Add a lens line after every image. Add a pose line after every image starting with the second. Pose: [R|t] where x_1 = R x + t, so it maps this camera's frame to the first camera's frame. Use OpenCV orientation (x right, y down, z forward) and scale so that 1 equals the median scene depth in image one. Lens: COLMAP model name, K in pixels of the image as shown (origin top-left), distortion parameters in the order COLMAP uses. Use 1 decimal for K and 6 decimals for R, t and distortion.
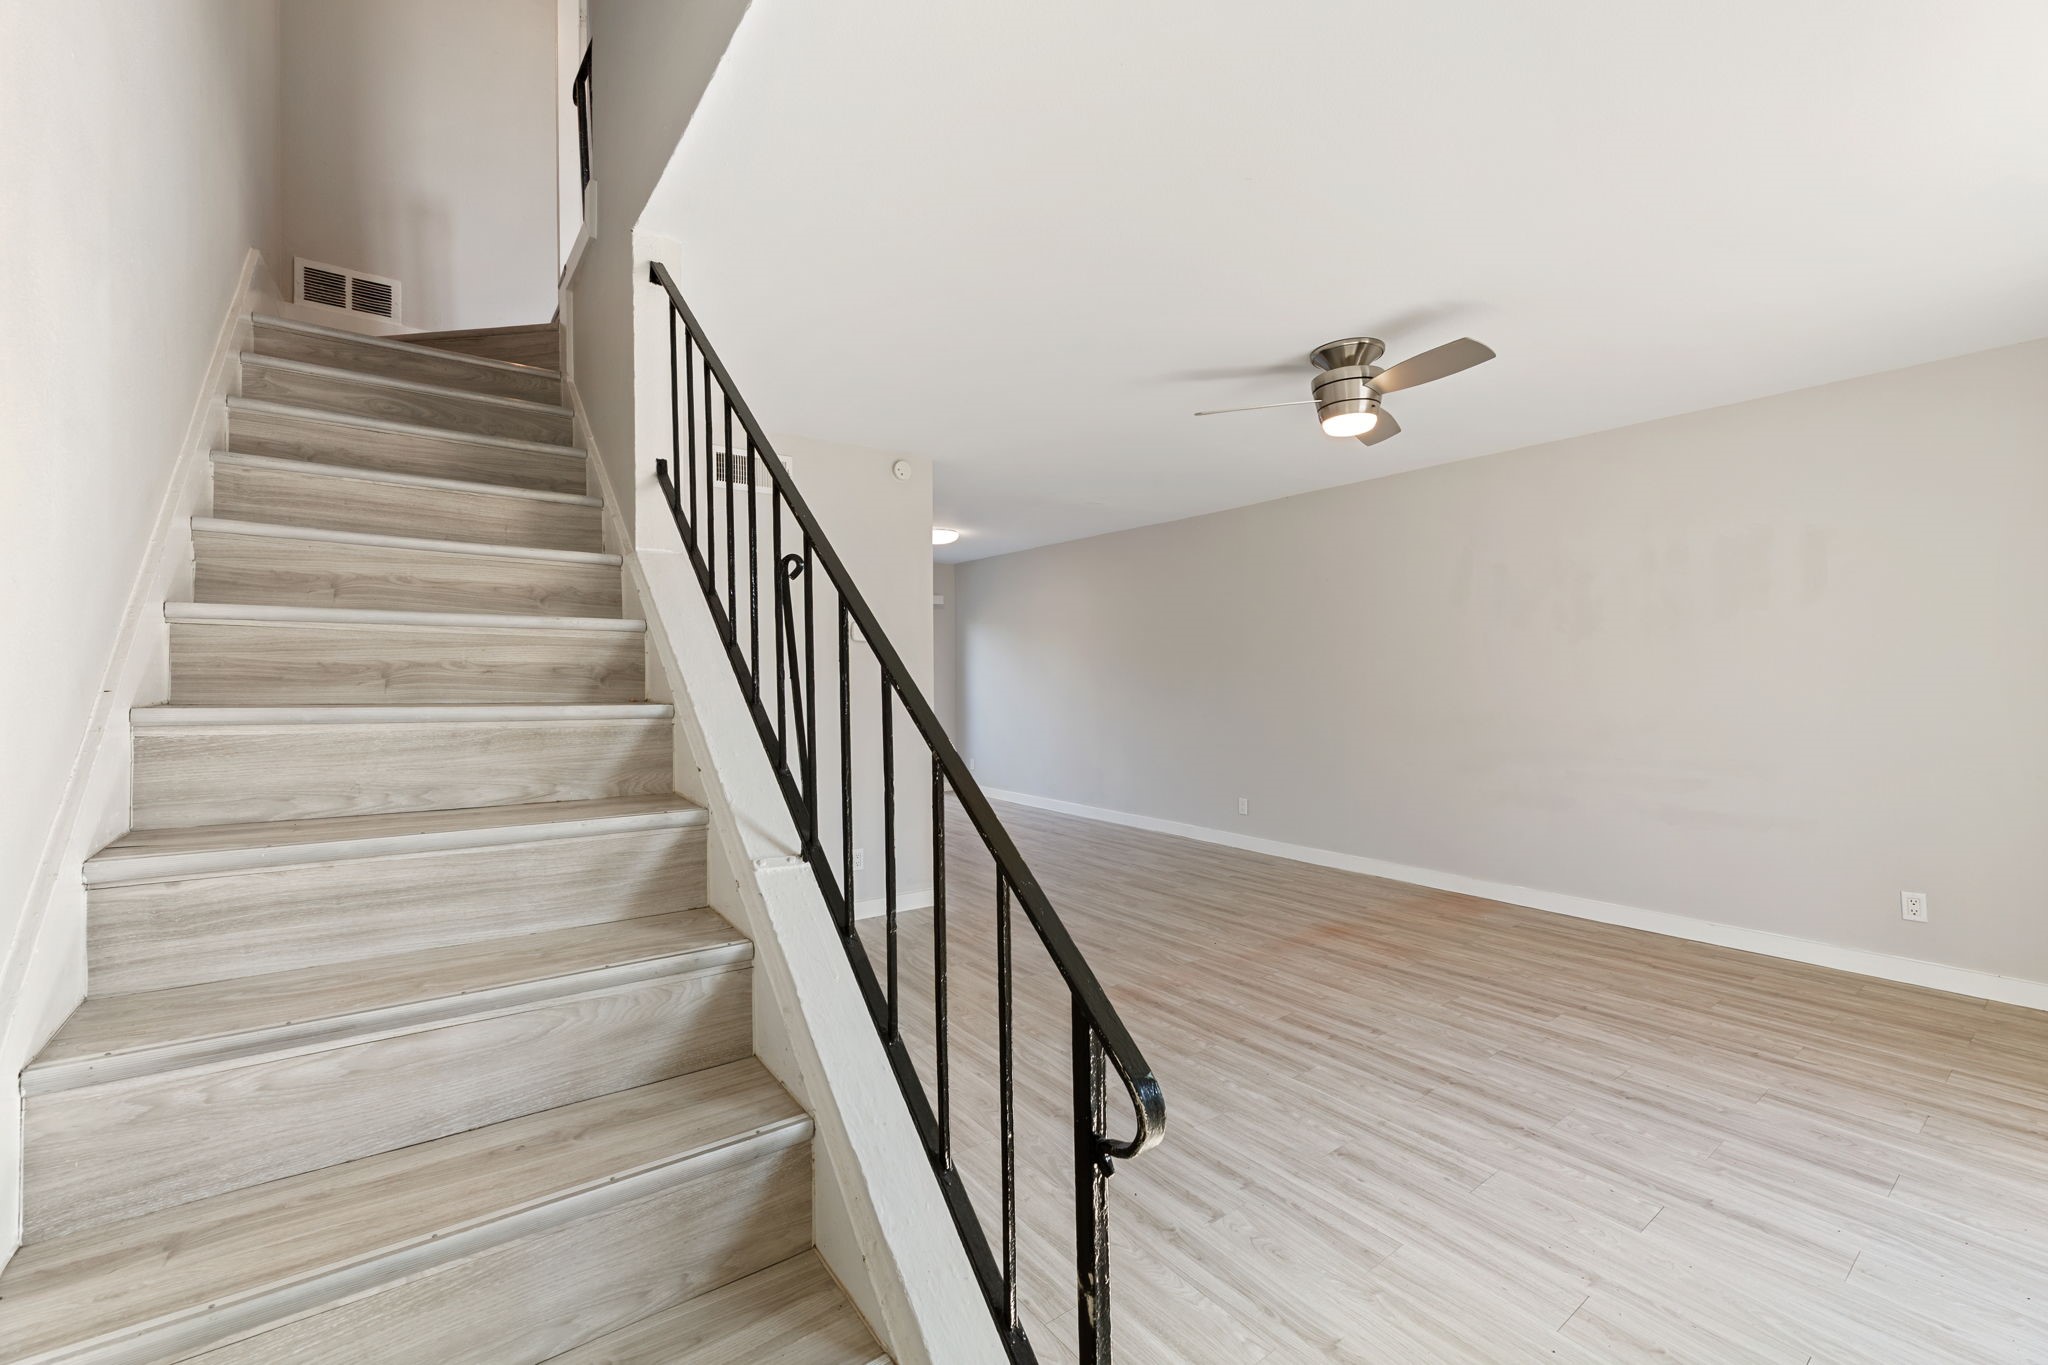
lens RADIAL K [[816.1, 0, 1027.4], [0, 816.1, 674.7], [0, 0, 1]] dist [0.001530, 0.000127]
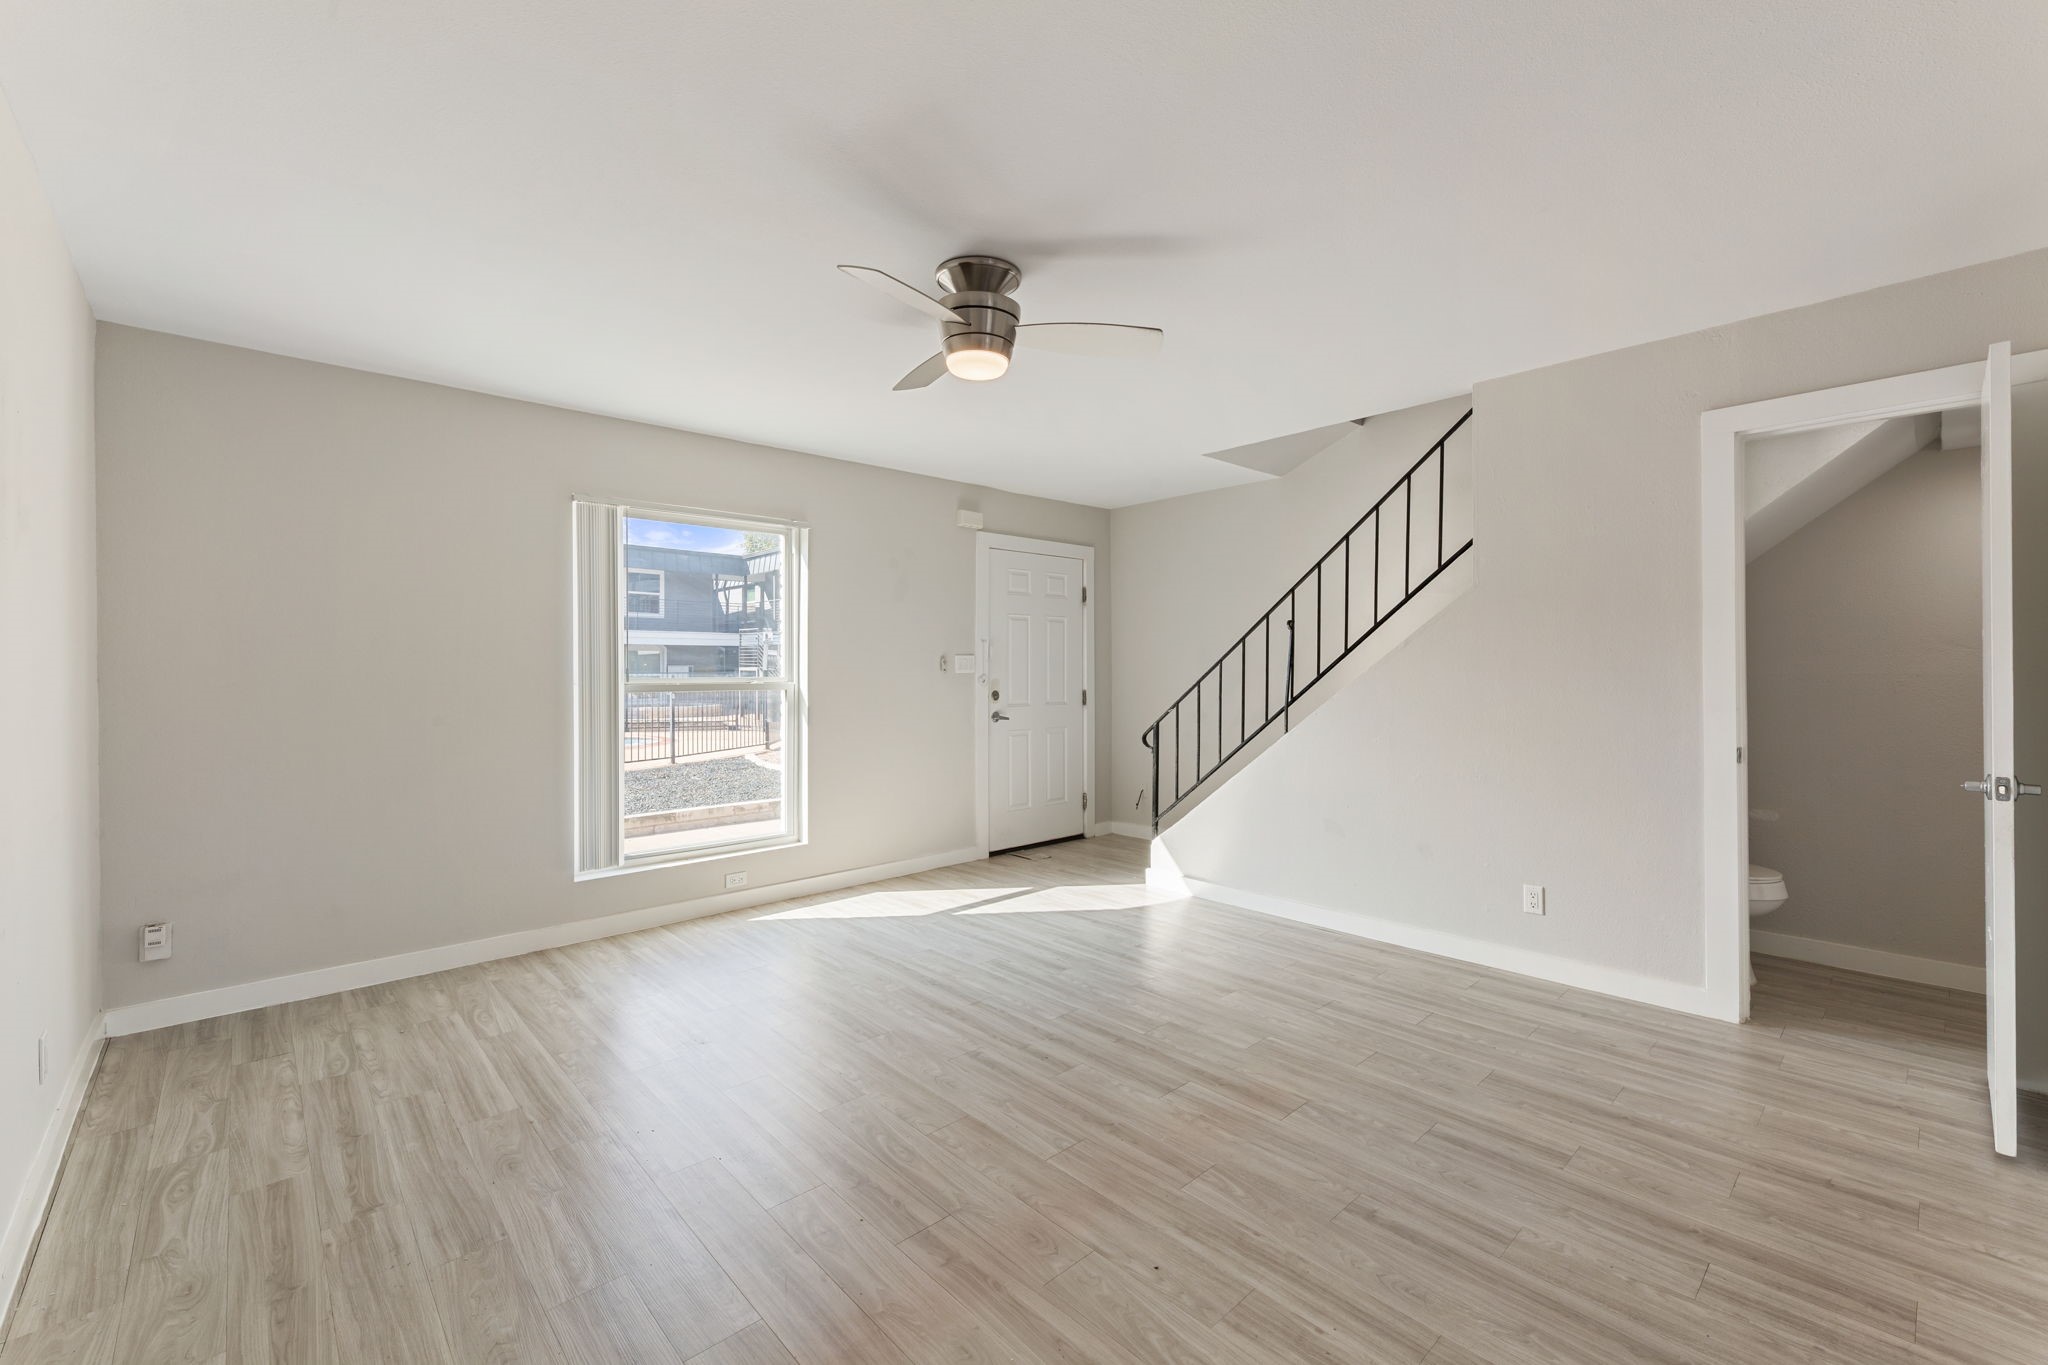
lens RADIAL K [[816.1, 0, 1027.4], [0, 816.1, 674.7], [0, 0, 1]] dist [0.001530, 0.000127]
pose [[-0.993804, 0.014094, -0.110249, 0.447827], [0.013814, 0.999899, 0.003302, 0.003606], [0.110284, 0.001758, -0.993899, 1.858473]]
